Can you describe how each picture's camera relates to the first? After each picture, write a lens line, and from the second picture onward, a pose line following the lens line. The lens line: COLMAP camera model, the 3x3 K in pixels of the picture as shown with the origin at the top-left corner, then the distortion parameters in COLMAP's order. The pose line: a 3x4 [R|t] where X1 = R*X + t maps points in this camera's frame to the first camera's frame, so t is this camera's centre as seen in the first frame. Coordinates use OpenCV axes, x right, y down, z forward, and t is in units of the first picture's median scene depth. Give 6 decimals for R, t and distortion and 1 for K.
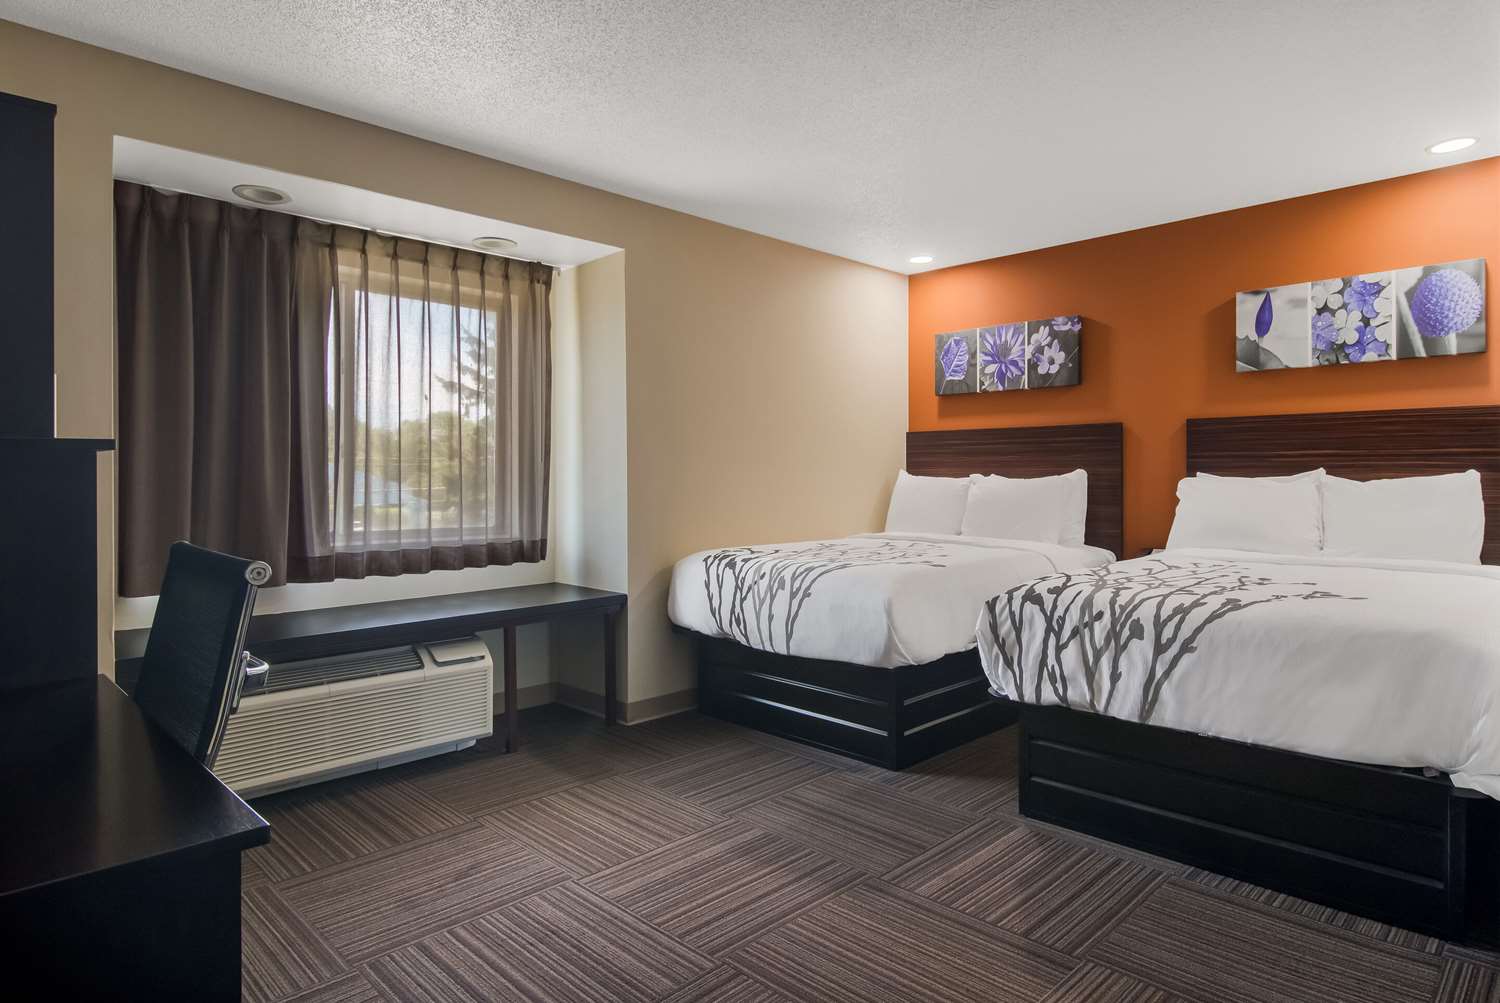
lens RADIAL K [[887.2, 0, 762.7], [0, 887.2, 477.3], [0, 0, 1]] dist [0.008948, -0.006086]
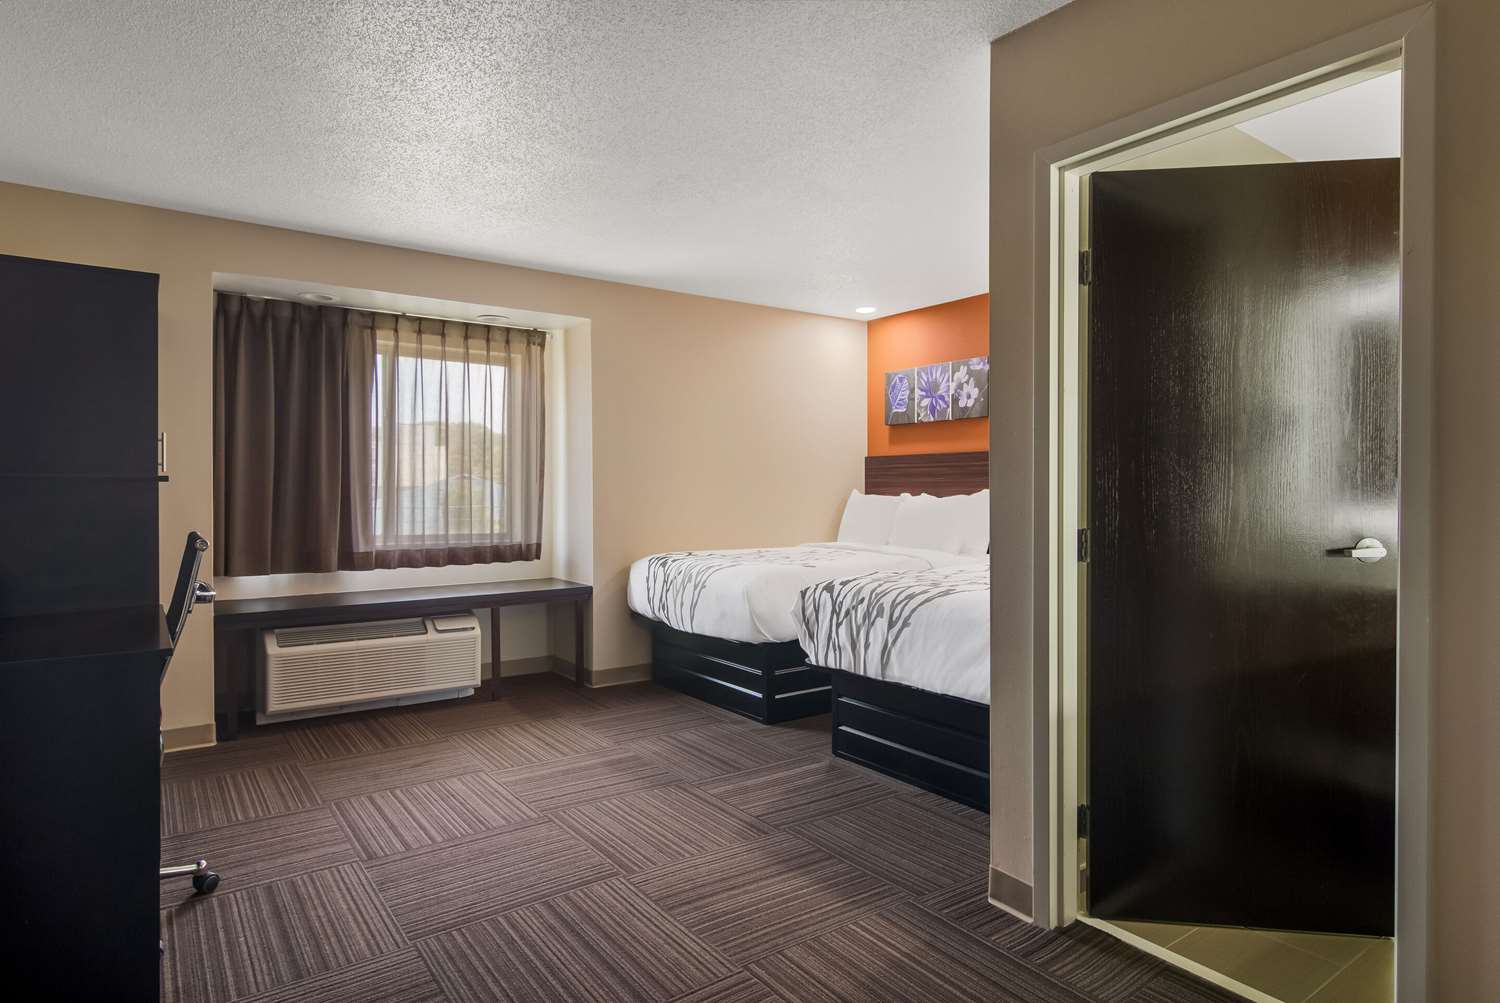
lens RADIAL K [[887.2, 0, 754.5], [0, 887.2, 495.4], [0, 0, 1]] dist [0.008948, -0.006086]
pose [[0.985224, 0.002547, -0.171249, 0.335599], [-0.002158, 0.999995, 0.002456, -0.004285], [0.171255, -0.002050, 0.985225, -0.257780]]
